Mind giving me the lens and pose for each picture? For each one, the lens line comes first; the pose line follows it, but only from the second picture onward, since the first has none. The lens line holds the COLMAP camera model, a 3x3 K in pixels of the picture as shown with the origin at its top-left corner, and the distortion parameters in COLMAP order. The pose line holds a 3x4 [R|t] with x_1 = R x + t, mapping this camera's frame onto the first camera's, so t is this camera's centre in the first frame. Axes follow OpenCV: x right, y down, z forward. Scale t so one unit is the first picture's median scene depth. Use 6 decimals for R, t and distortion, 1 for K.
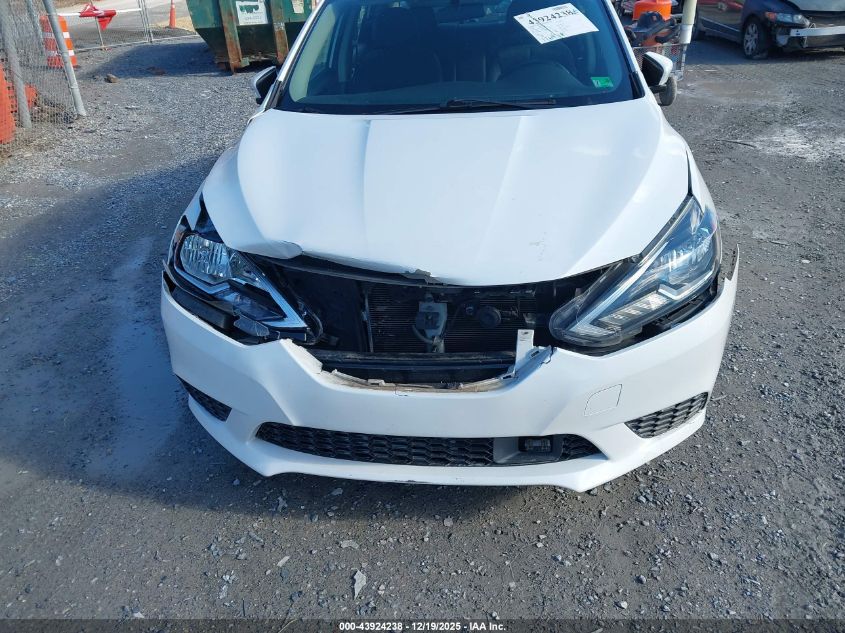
lens RADIAL K [[647.2, 0, 422.4], [0, 647.2, 319.0], [0, 0, 1]] dist [0.045050, -0.057919]
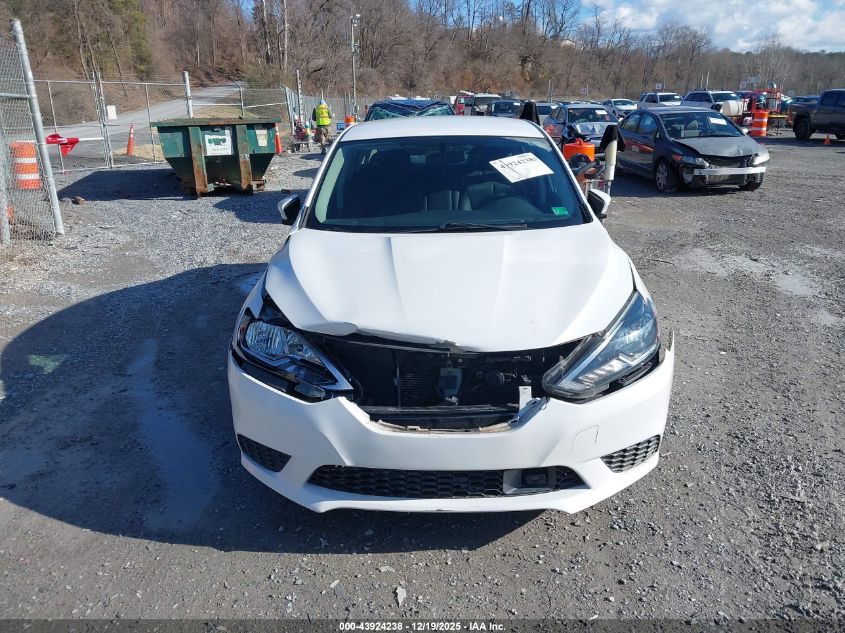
lens RADIAL K [[647.2, 0, 422.2], [0, 647.2, 318.8], [0, 0, 1]] dist [0.045050, -0.057919]
pose [[0.995705, -0.002401, 0.092557, -0.149166], [0.018904, 0.983878, -0.177840, 0.096679], [-0.090637, 0.178826, 0.979697, -0.267967]]
